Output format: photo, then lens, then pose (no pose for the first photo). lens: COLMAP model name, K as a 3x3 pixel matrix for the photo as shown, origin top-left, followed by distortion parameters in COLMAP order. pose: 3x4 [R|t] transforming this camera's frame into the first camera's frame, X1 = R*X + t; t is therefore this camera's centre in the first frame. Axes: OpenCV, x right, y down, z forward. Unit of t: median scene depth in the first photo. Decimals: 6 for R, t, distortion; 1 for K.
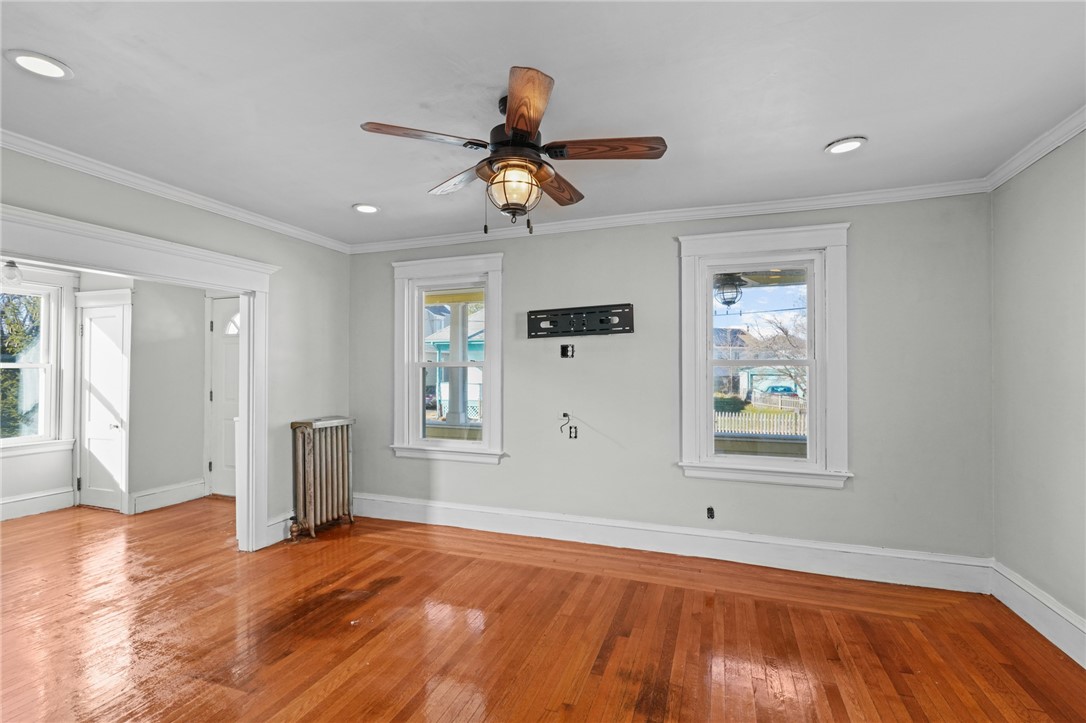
lens RADIAL K [[504.4, 0, 535.3], [0, 504.4, 362.6], [0, 0, 1]] dist [-0.001025, 0.000221]
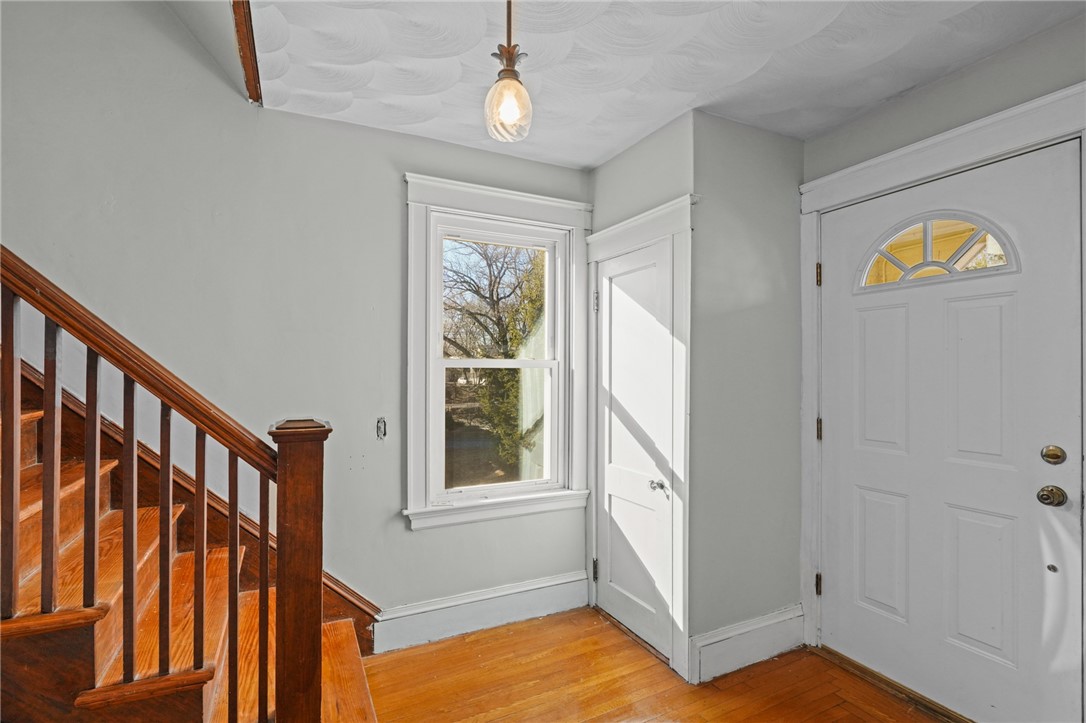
lens RADIAL K [[504.4, 0, 541.5], [0, 504.4, 366.2], [0, 0, 1]] dist [-0.001025, 0.000221]
pose [[0.733730, -0.002305, -0.679437, -0.562175], [0.005412, 0.999982, 0.002453, 0.008509], [0.679419, -0.005477, 0.733730, 0.541480]]
